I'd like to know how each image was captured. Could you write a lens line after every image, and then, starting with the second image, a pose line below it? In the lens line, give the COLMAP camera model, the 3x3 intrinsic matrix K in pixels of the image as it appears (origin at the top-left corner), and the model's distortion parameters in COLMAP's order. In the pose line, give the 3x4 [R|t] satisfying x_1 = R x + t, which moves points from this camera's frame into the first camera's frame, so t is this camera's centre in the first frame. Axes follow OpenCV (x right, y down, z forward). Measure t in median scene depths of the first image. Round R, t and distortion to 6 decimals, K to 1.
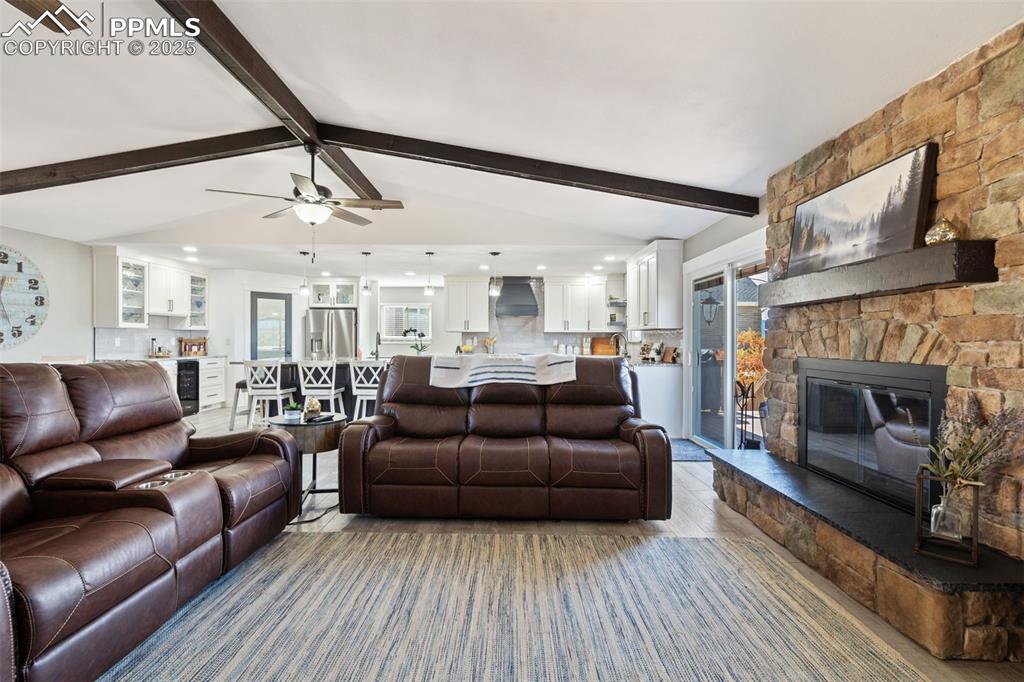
lens RADIAL K [[476.6, 0, 505.4], [0, 476.6, 339.8], [0, 0, 1]] dist [-0.000409, 0.000956]
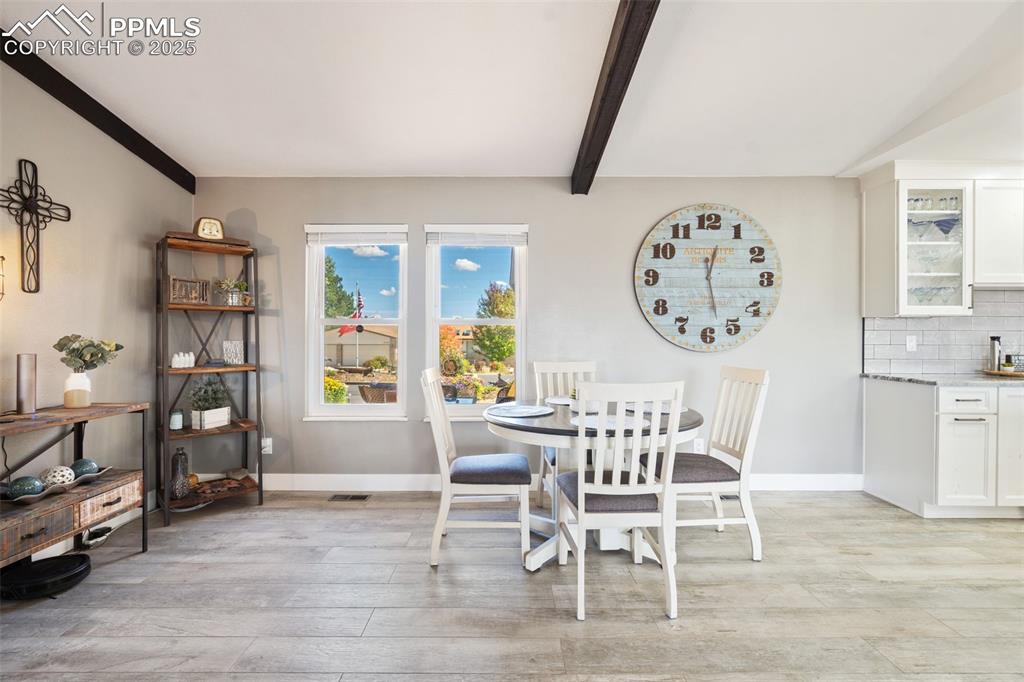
lens RADIAL K [[476.6, 0, 507.4], [0, 476.6, 339.3], [0, 0, 1]] dist [-0.000409, 0.000956]
pose [[0.013287, 0.002939, -0.999907, -0.275694], [-0.001188, 0.999995, 0.002923, -0.000583], [0.999911, 0.001149, 0.013290, 0.530976]]
